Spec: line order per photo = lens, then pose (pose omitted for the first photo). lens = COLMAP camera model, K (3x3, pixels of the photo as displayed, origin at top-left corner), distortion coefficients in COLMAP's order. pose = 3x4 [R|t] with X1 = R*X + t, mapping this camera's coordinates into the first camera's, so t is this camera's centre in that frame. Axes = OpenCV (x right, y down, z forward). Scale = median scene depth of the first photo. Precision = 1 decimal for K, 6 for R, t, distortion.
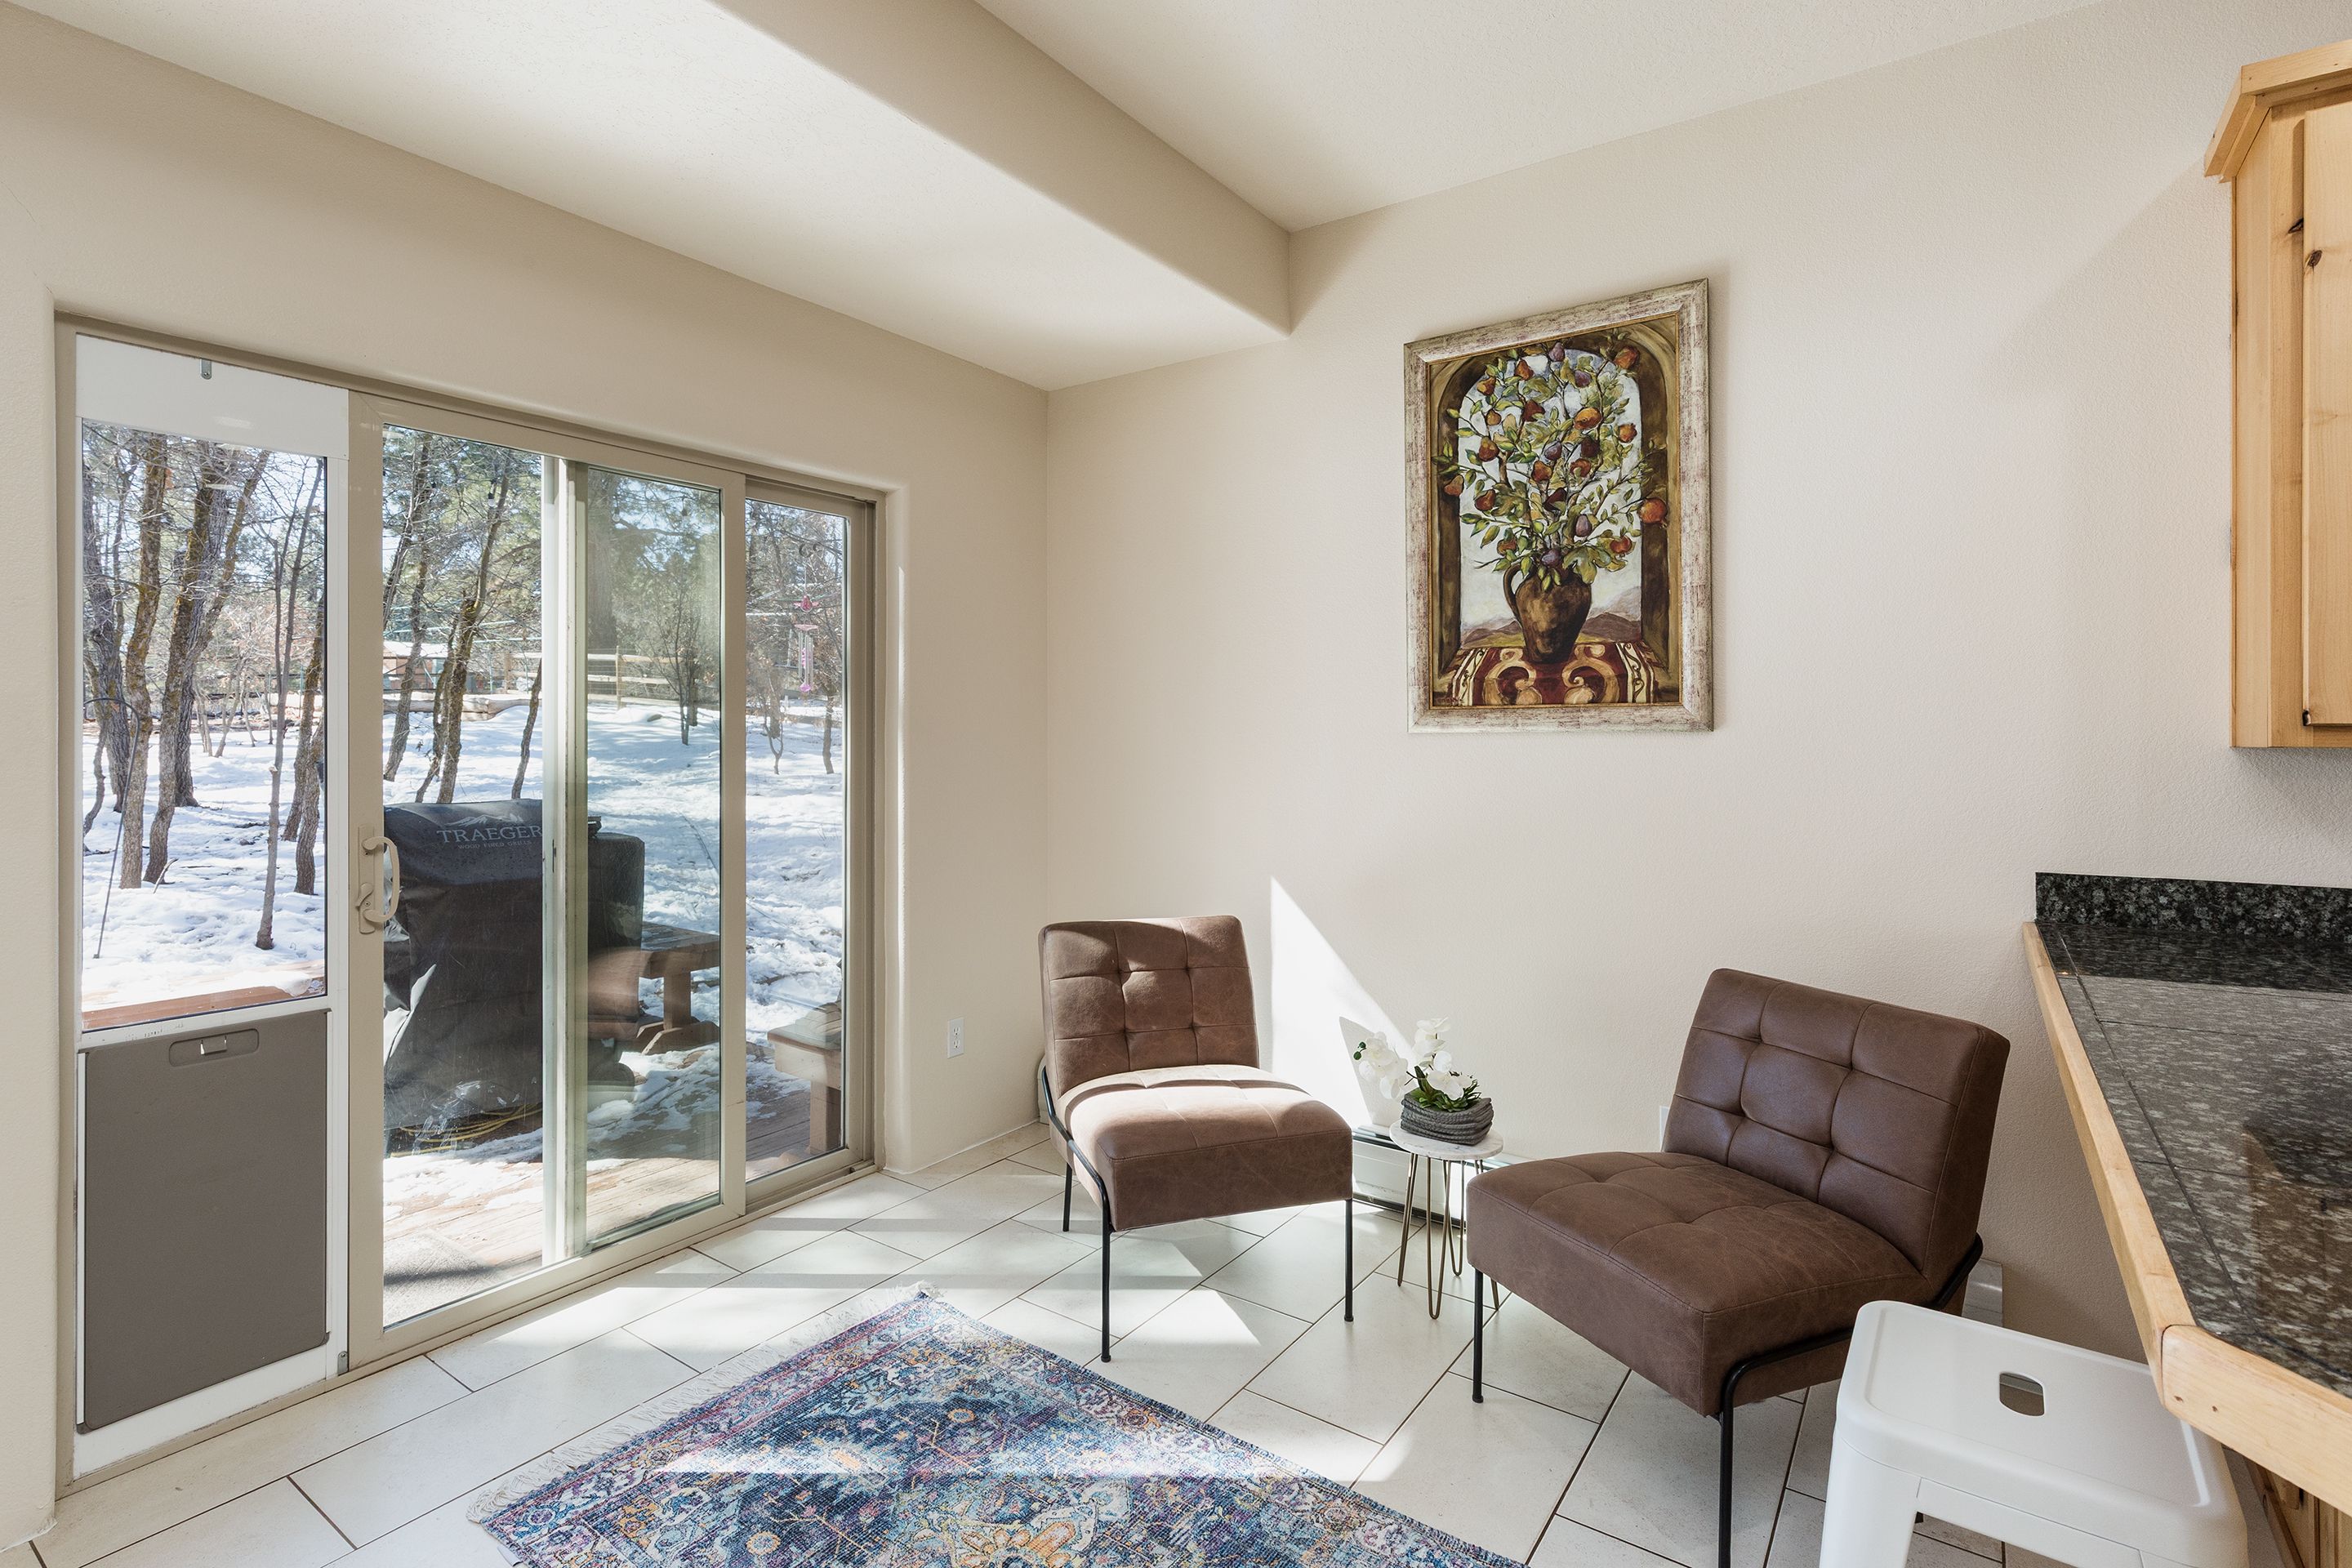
lens RADIAL K [[1137.4, 0, 1132.7], [0, 1137.4, 731.0], [0, 0, 1]] dist [-0.000207, 0.000229]
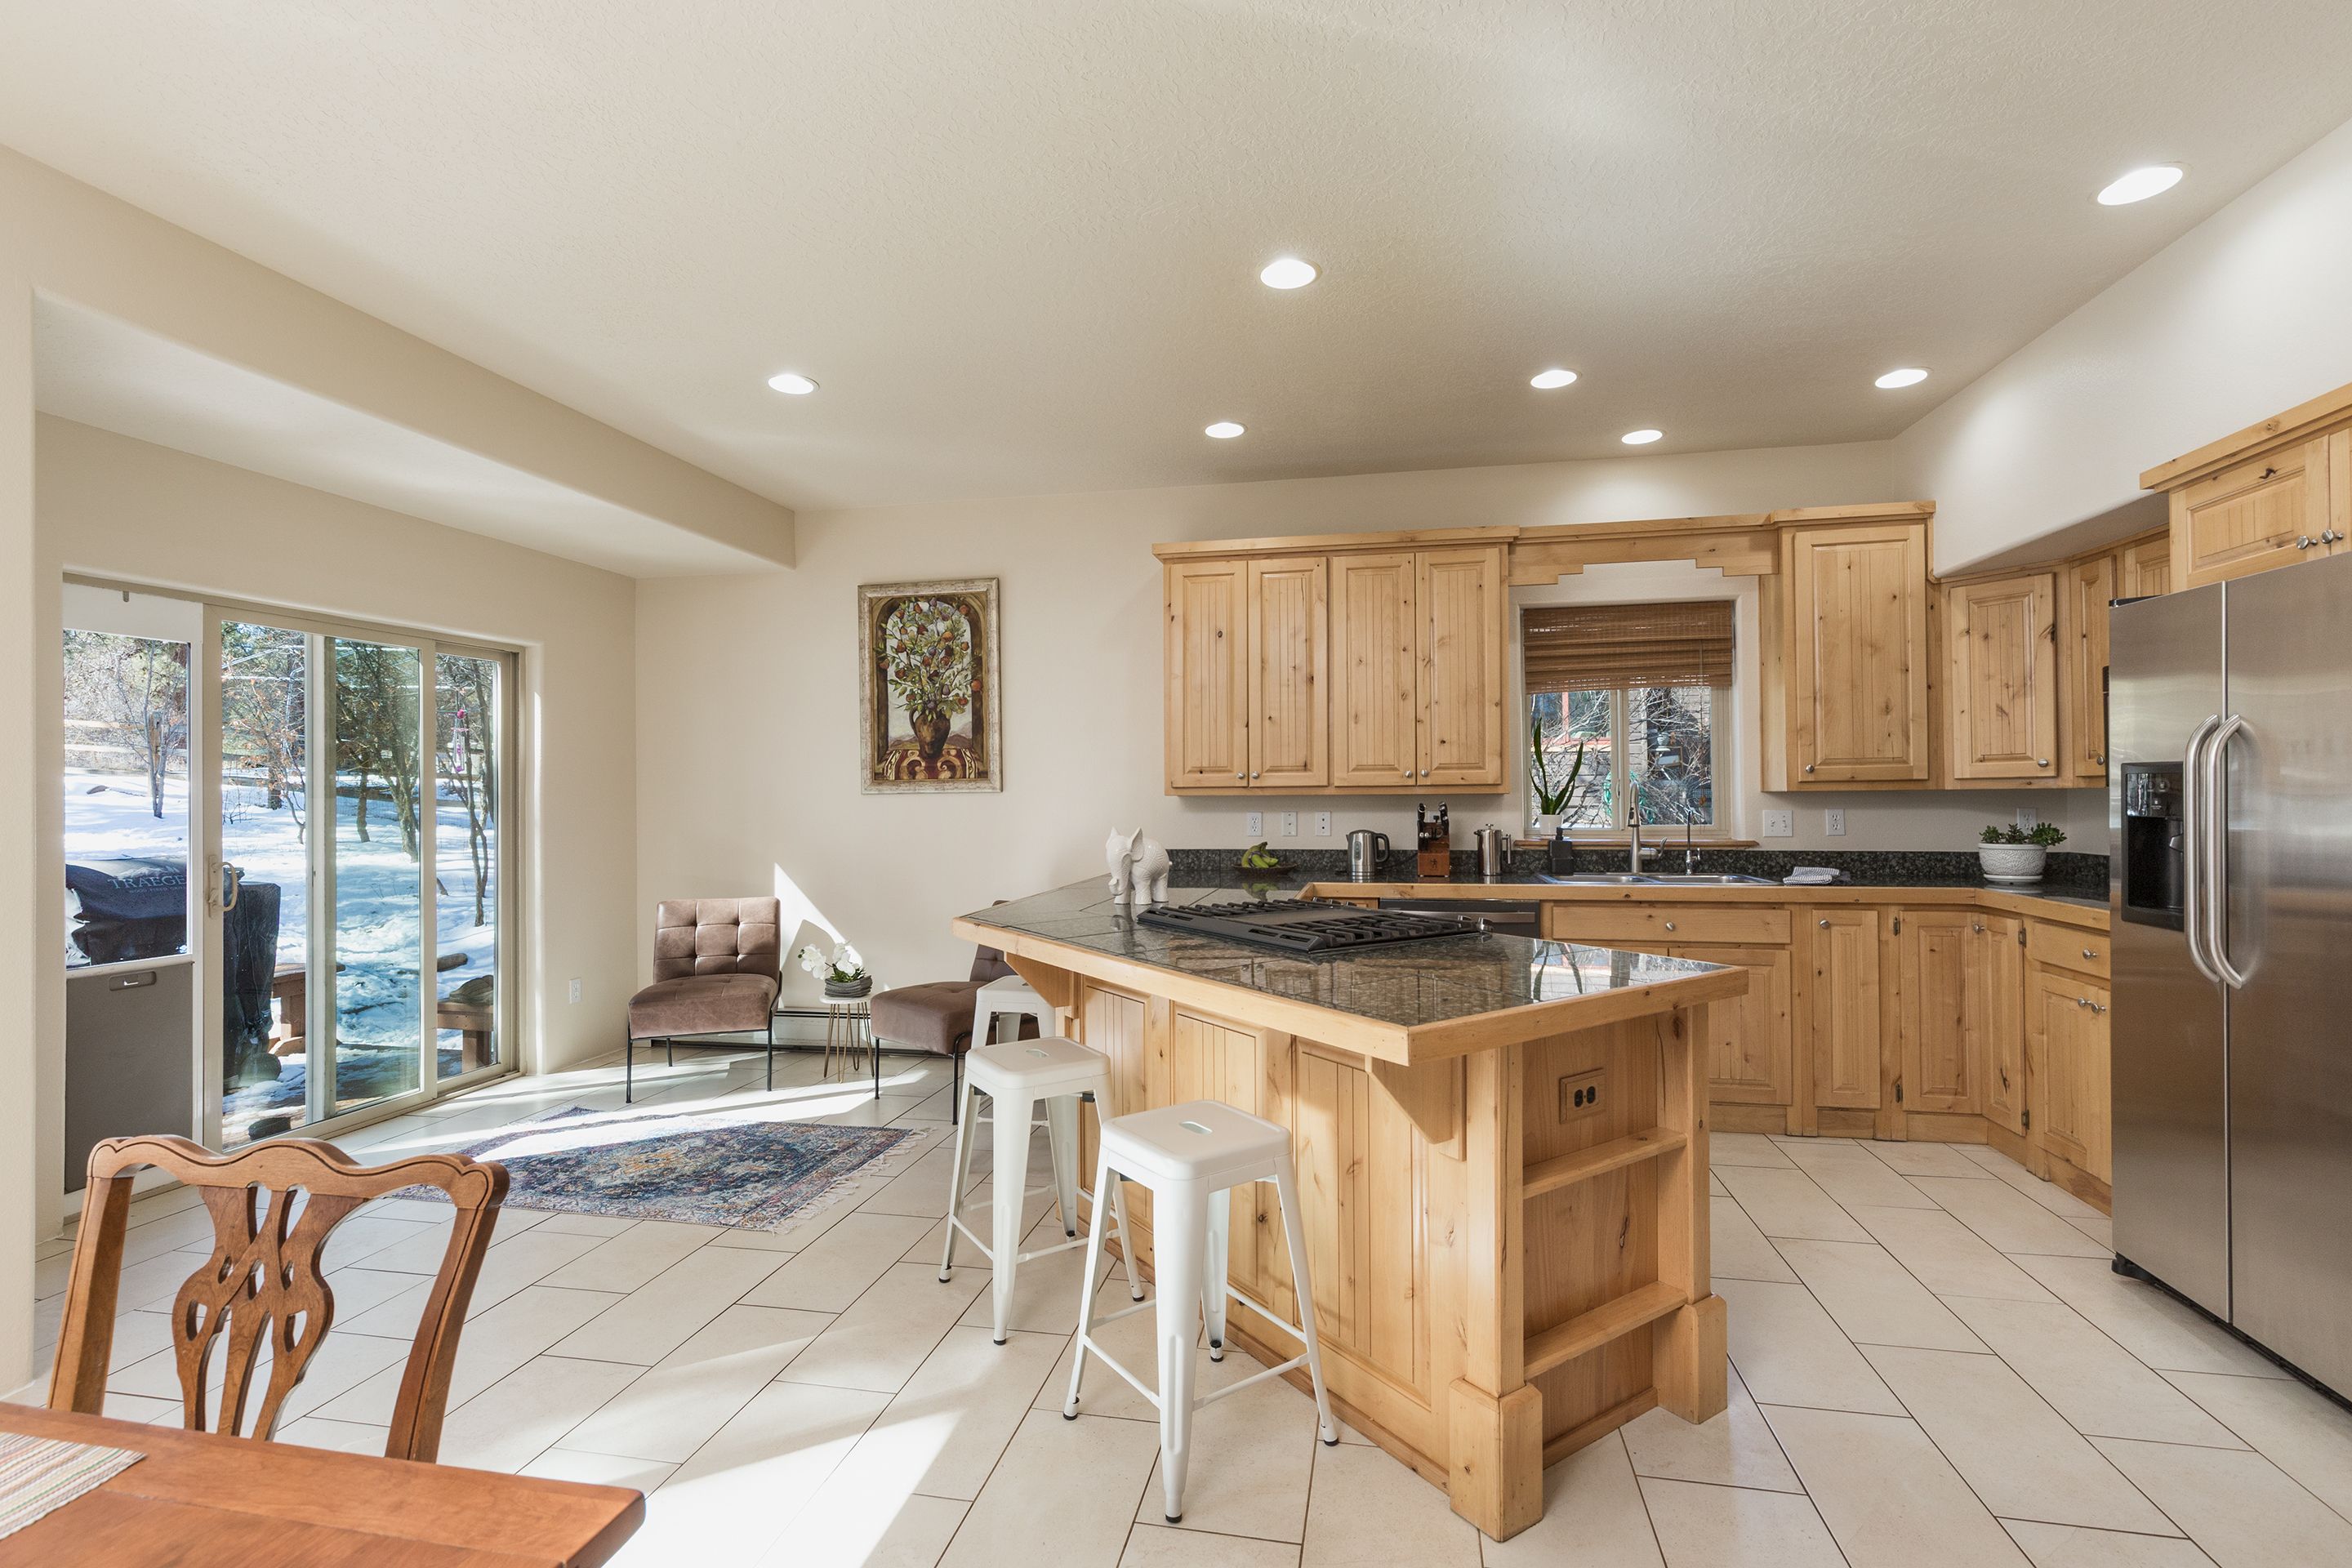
lens RADIAL K [[1062.9, 0, 1183.0], [0, 1062.9, 788.2], [0, 0, 1]] dist [0.000406, 0.000233]
pose [[0.905609, -0.008502, 0.424028, -0.021662], [0.010922, 0.999935, -0.003277, 0.003270], [-0.423972, 0.007599, 0.905643, -0.861487]]
